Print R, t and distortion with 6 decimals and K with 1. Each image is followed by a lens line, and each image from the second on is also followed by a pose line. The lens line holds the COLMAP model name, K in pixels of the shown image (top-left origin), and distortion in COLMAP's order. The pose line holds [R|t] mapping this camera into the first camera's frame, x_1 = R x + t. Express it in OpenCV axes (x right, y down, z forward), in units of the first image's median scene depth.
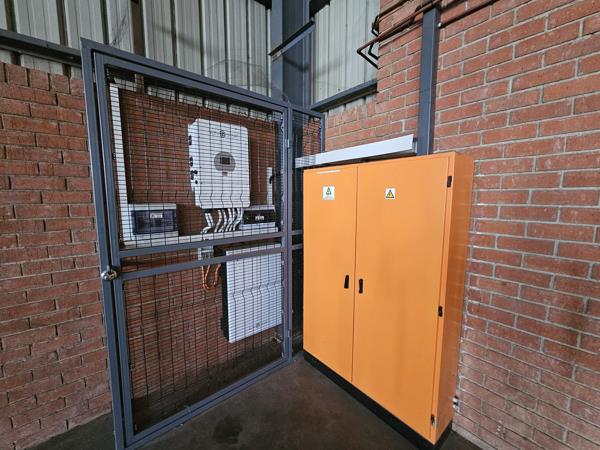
lens RADIAL K [[244.5, 0, 300.0], [0, 244.5, 223.7], [0, 0, 1]] dist [0.000670, 0.000130]
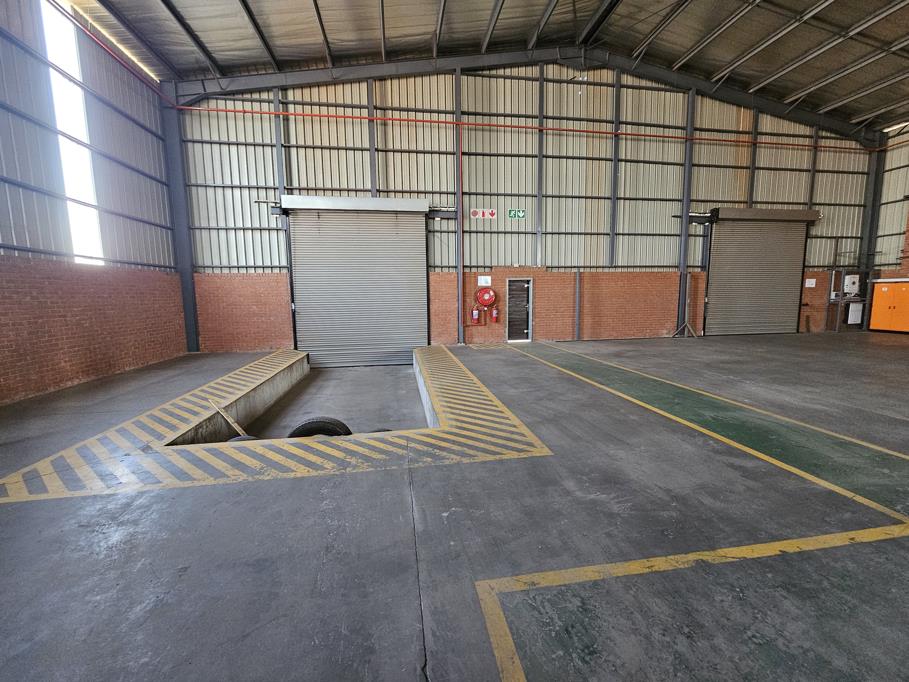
lens RADIAL K [[370.4, 0, 454.3], [0, 370.4, 338.5], [0, 0, 1]] dist [0.000670, 0.000130]
pose [[0.858694, 0.049826, -0.510061, -2.992430], [-0.046229, 0.998736, 0.019737, 0.958210], [0.510400, 0.006631, 0.859912, -8.451359]]
